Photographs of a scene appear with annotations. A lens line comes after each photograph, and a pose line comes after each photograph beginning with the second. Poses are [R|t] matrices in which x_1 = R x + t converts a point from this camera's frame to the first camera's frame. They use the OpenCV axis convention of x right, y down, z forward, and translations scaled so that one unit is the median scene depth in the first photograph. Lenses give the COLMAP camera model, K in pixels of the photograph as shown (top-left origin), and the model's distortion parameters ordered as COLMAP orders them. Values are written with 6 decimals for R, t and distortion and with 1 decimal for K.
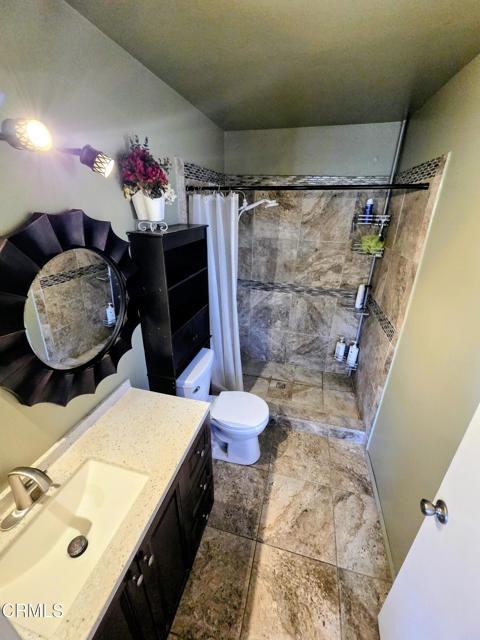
lens RADIAL K [[262.4, 0, 240.8], [0, 262.4, 315.1], [0, 0, 1]] dist [0.001716, -0.000616]
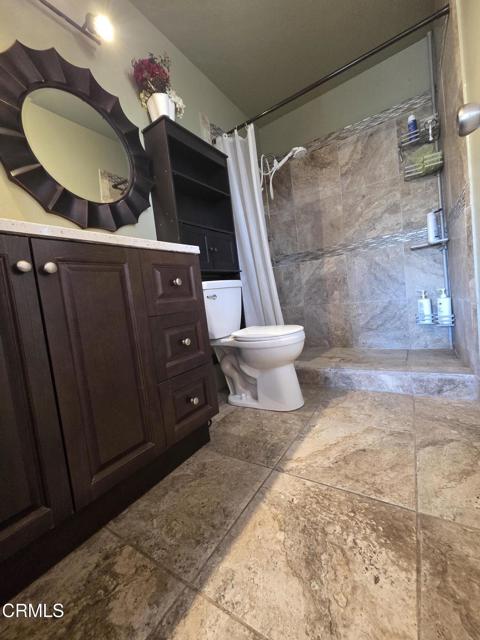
lens RADIAL K [[262.4, 0, 240.8], [0, 262.4, 315.1], [0, 0, 1]] dist [0.001716, -0.000616]
pose [[0.938144, -0.109181, -0.328580, 0.205808], [-0.002340, 0.946961, -0.321339, 0.613587], [0.346237, 0.302231, 0.888131, 0.248516]]
